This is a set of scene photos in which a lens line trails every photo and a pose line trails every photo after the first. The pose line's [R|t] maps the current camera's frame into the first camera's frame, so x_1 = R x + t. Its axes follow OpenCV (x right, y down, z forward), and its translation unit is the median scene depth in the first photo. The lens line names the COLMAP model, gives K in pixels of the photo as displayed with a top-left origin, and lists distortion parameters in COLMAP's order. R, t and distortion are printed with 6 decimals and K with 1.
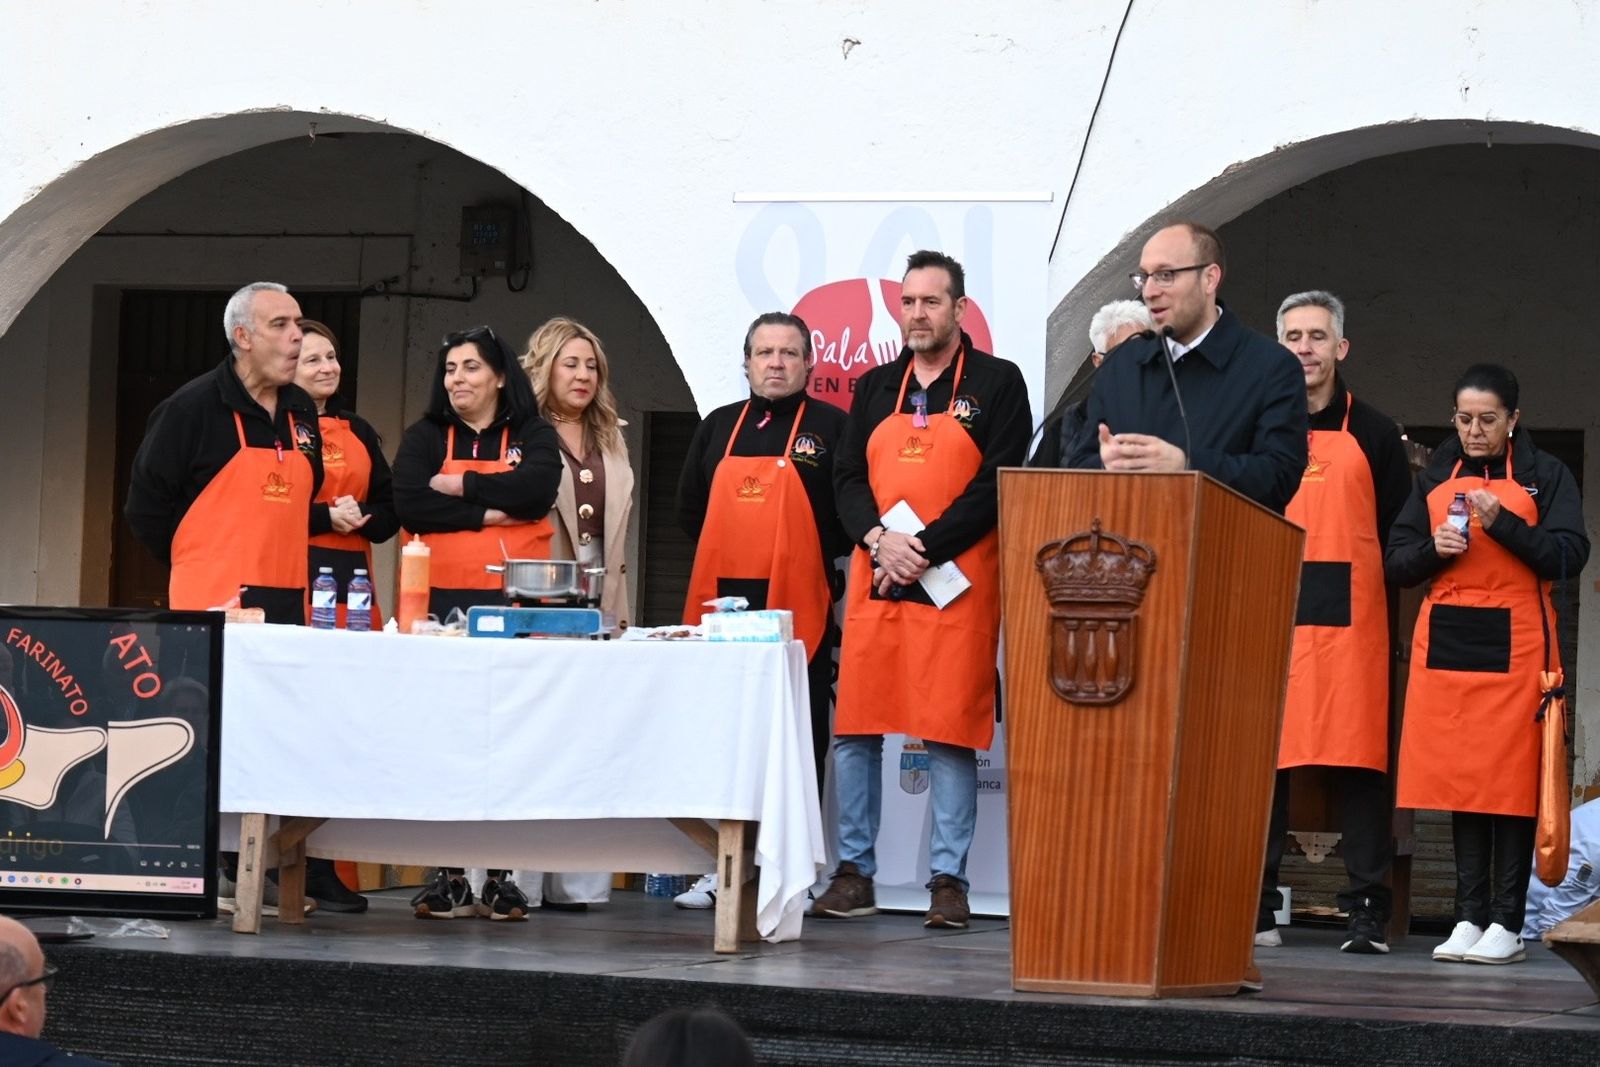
lens RADIAL K [[4952.5, 0, 820.7], [0, 4952.5, 532.8], [0, 0, 1]] dist [0.043973, 0.473068]
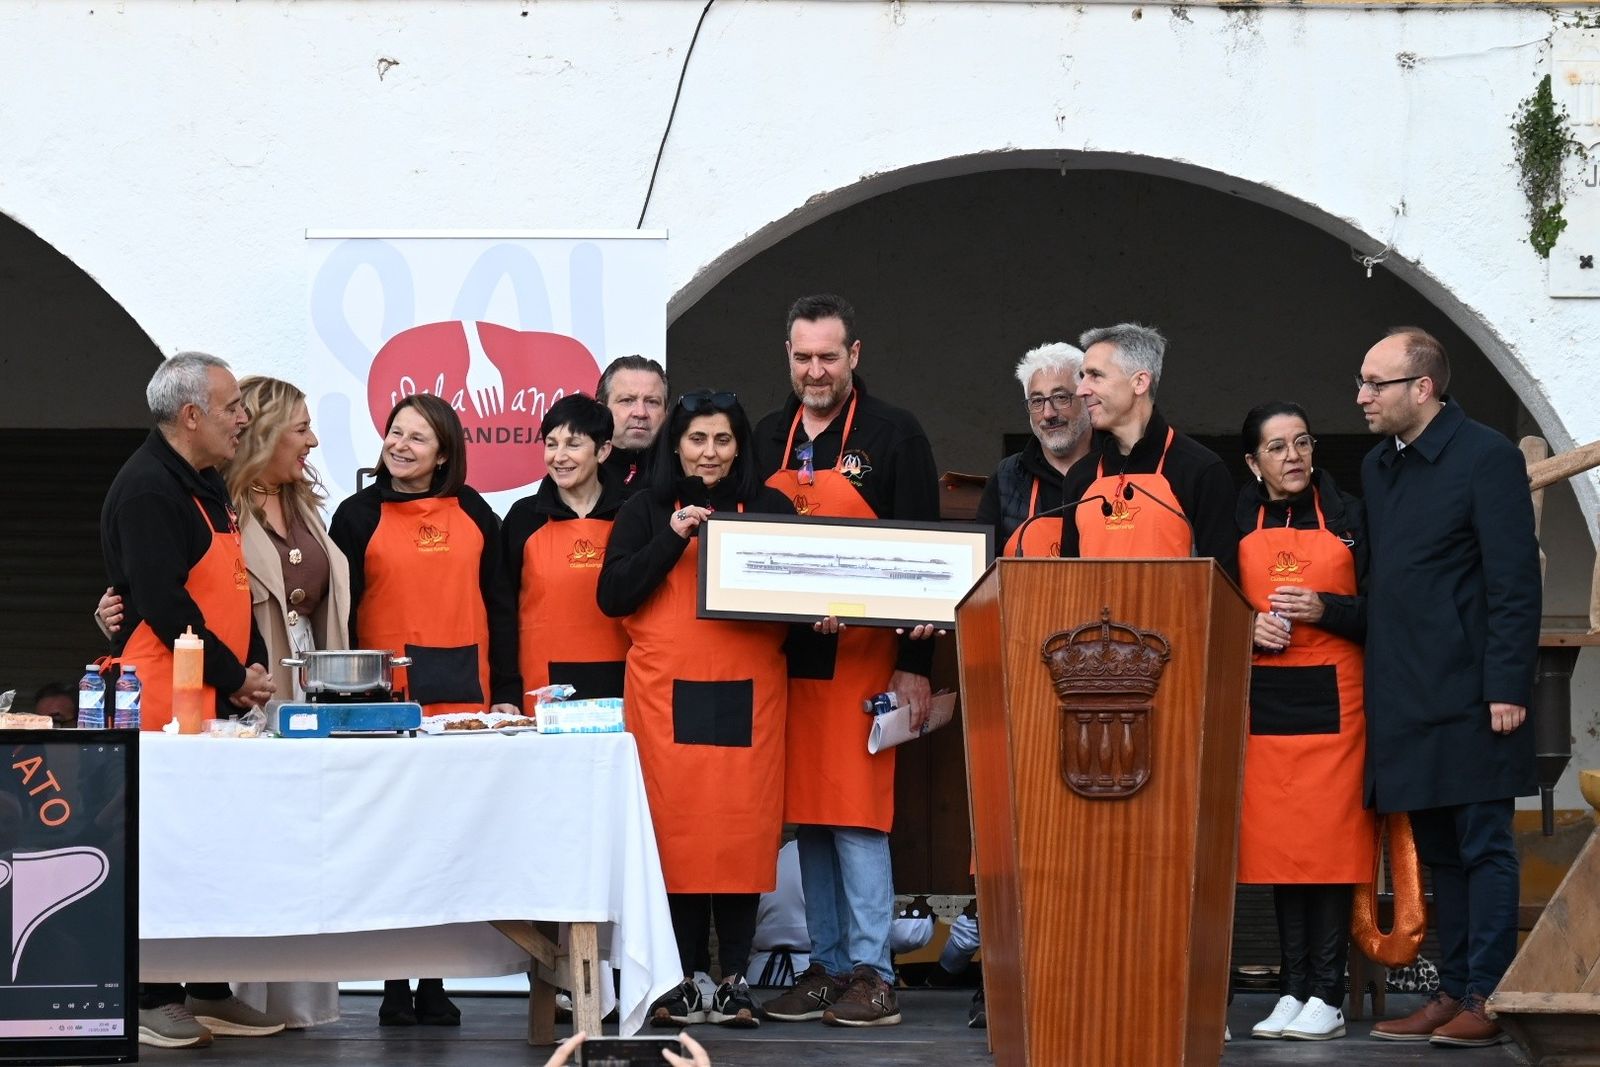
lens RADIAL K [[5476.2, 0, 800.0], [0, 5476.2, 533.5], [0, 0, 1]] dist [-0.054706, 3.154519]
pose [[0.952069, -0.026116, 0.304766, -0.329938], [0.021404, 0.999594, 0.018791, -0.039078], [-0.305133, -0.011367, 0.952242, -0.009300]]
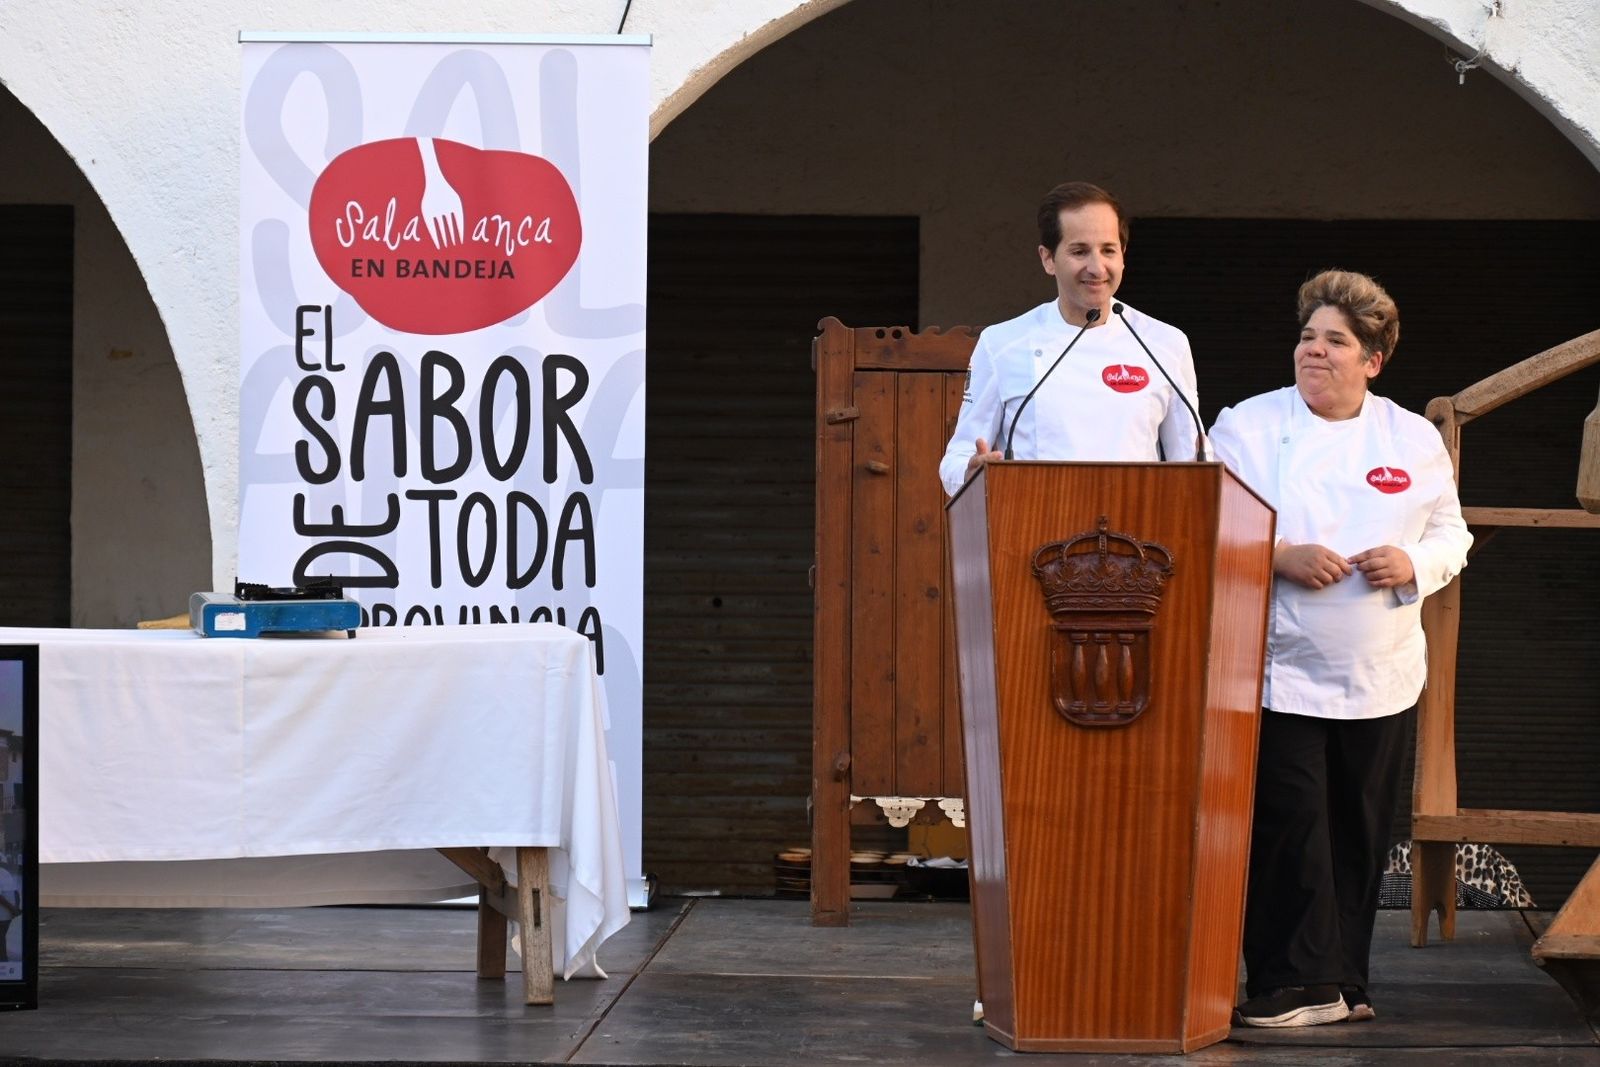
lens RADIAL K [[6977.7, 0, 800.0], [0, 6977.7, 533.5], [0, 0, 1]] dist [-0.120395, 3.117834]
pose [[0.958325, -0.036058, 0.283396, -0.347691], [0.017158, 0.997477, 0.068890, -0.086263], [-0.285165, -0.061157, 0.956525, -0.172301]]
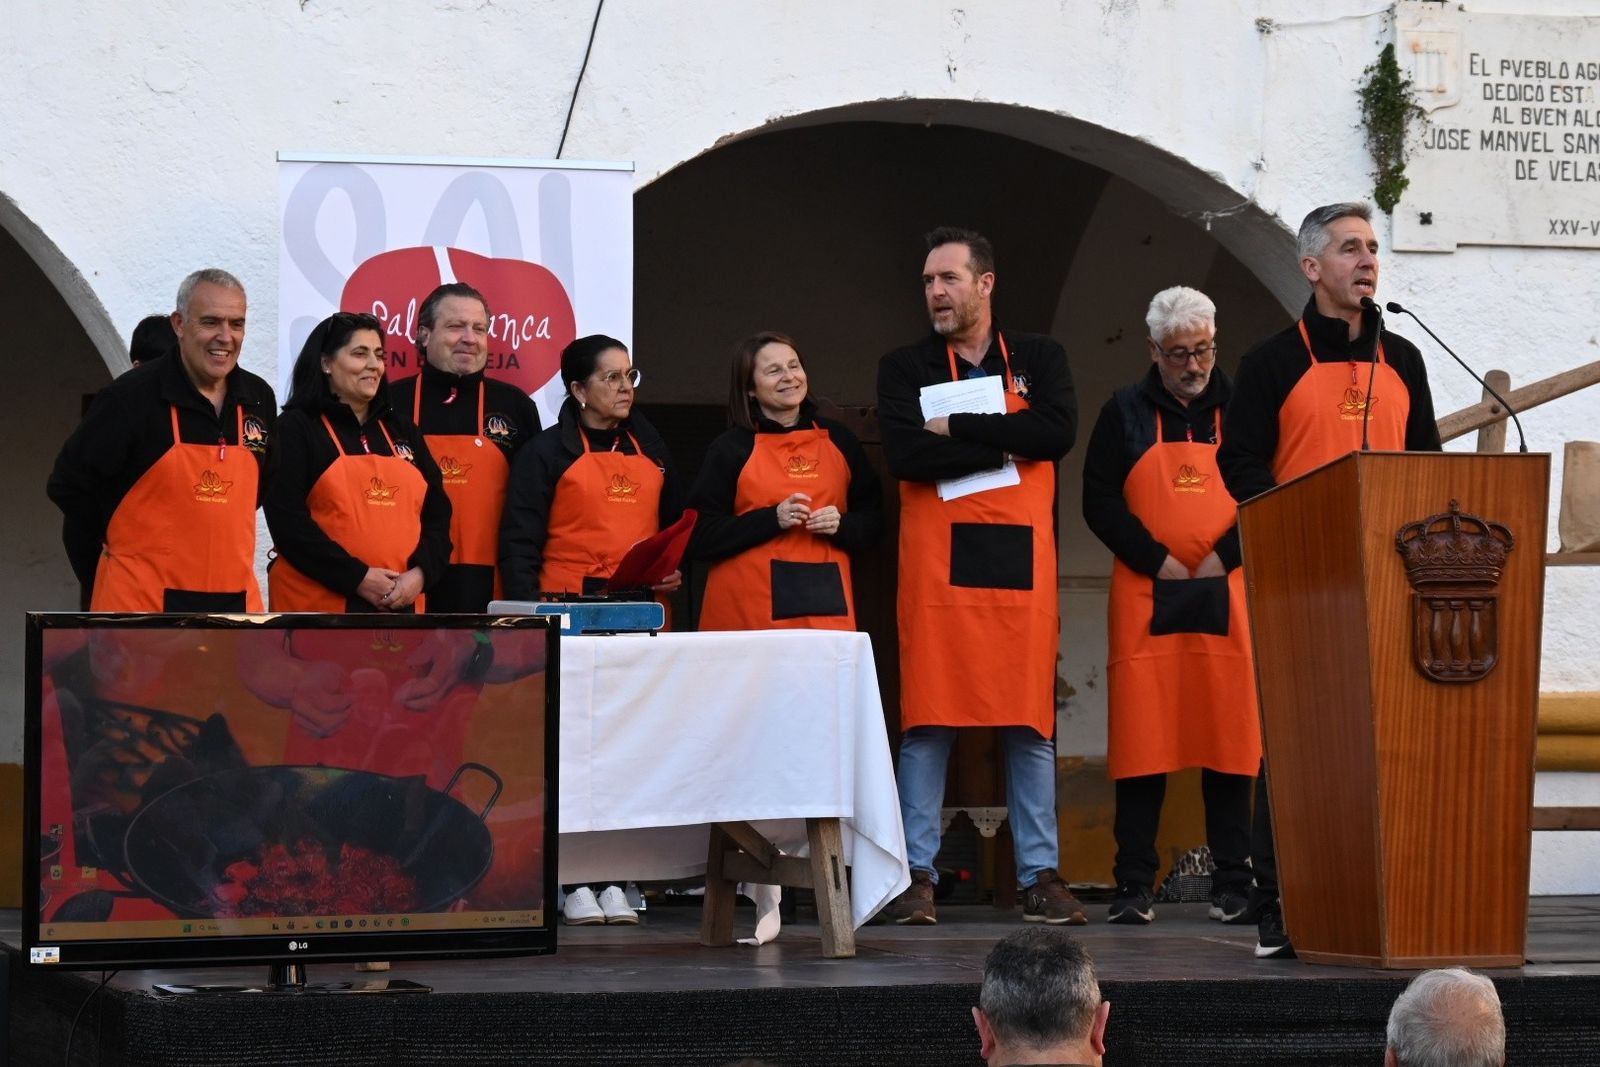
lens RADIAL K [[4952.5, 0, 820.7], [0, 4952.5, 532.8], [0, 0, 1]] dist [0.043973, 0.473068]
pose [[0.822600, -0.017762, 0.568344, -0.628036], [0.012212, 0.999833, 0.013573, -0.011482], [-0.568490, -0.004224, 0.822679, 0.237789]]
